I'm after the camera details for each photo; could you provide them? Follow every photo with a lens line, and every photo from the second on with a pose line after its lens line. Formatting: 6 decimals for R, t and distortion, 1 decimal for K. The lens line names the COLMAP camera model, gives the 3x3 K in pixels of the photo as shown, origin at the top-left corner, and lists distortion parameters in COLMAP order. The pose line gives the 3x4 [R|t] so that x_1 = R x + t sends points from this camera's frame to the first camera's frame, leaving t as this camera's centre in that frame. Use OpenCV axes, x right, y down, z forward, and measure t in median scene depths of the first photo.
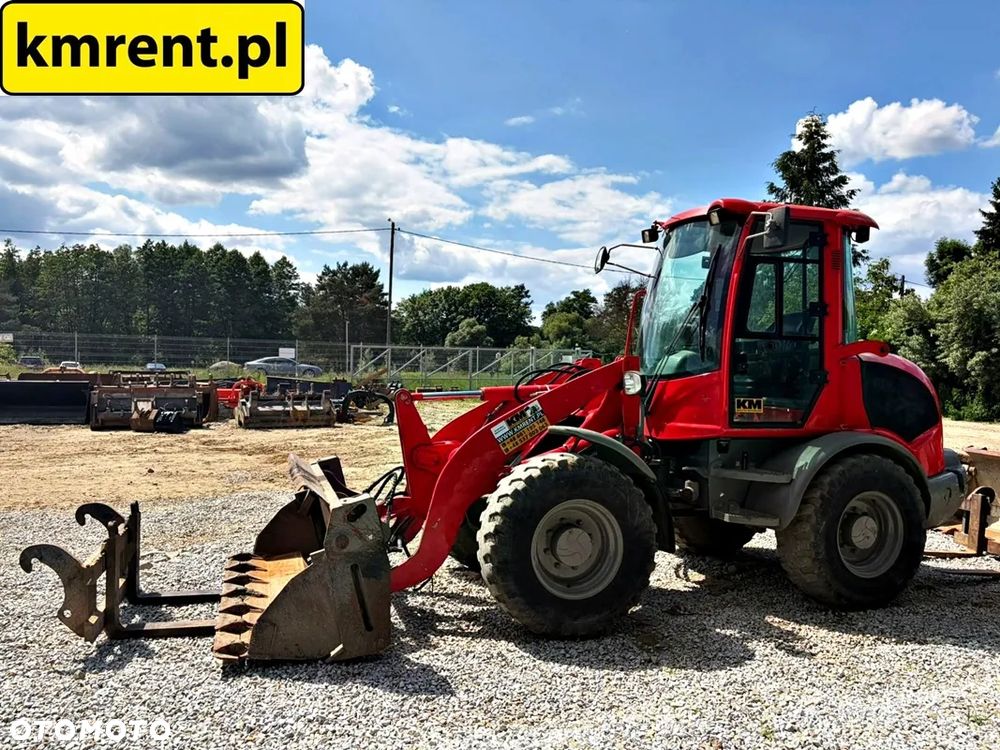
lens RADIAL K [[756.0, 0, 499.1], [0, 756.0, 373.2], [0, 0, 1]] dist [0.055143, -0.059553]
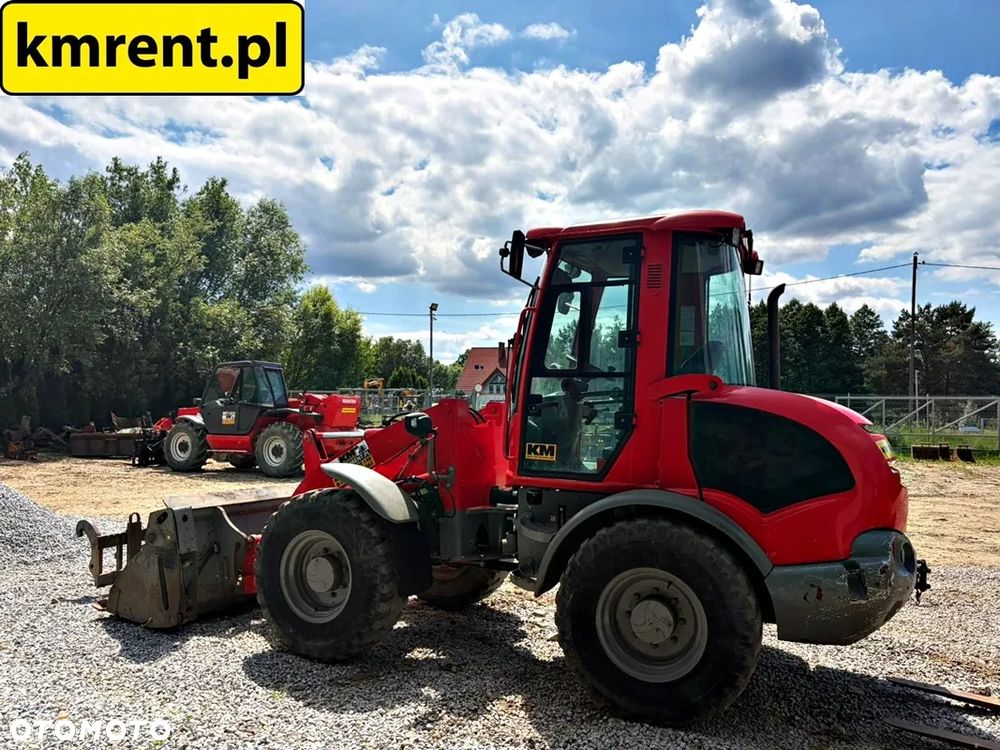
lens RADIAL K [[756.0, 0, 503.3], [0, 756.0, 384.8], [0, 0, 1]] dist [0.055143, -0.059553]
pose [[0.726561, -0.030406, -0.686429, 0.106296], [-0.009317, 0.998492, -0.054092, 0.001466], [0.687039, 0.045697, 0.725182, 0.038558]]
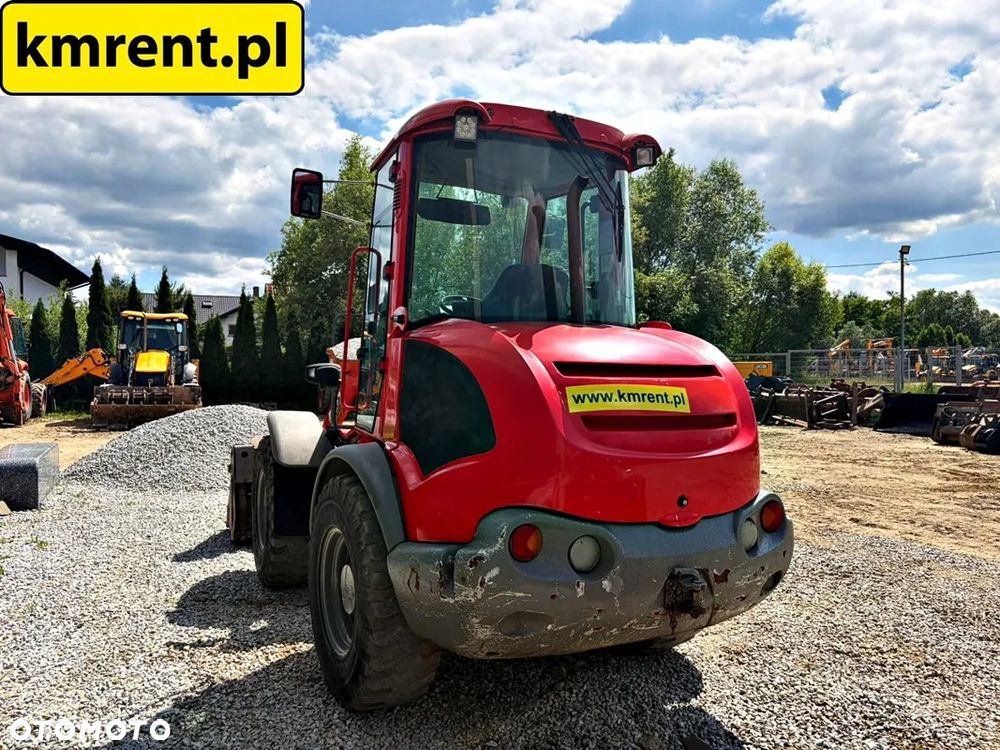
lens RADIAL K [[756.0, 0, 502.3], [0, 756.0, 387.6], [0, 0, 1]] dist [0.055143, -0.059553]
pose [[0.128982, 0.002089, -0.991645, 0.137987], [-0.010699, 0.999943, 0.000715, 0.003005], [0.991589, 0.010518, 0.128997, 0.123241]]
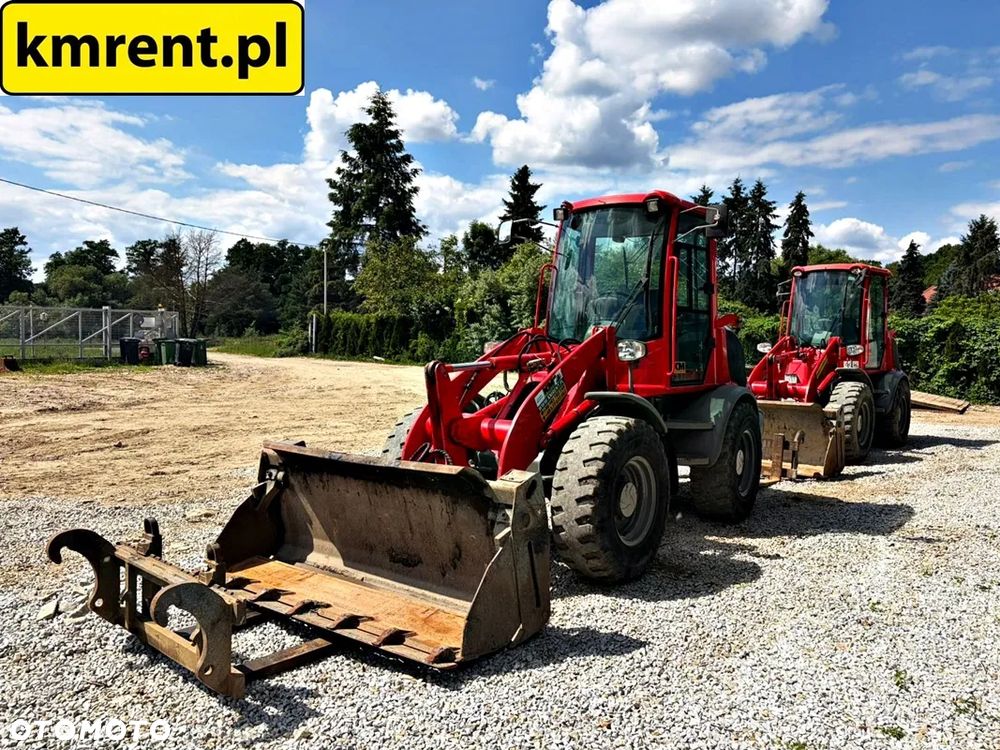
lens RADIAL K [[756.0, 0, 508.5], [0, 756.0, 373.5], [0, 0, 1]] dist [0.055143, -0.059553]
pose [[0.814713, -0.032862, 0.578933, -0.069144], [0.004065, 0.998692, 0.050969, -0.001241], [-0.579850, -0.039171, 0.813781, 0.021164]]
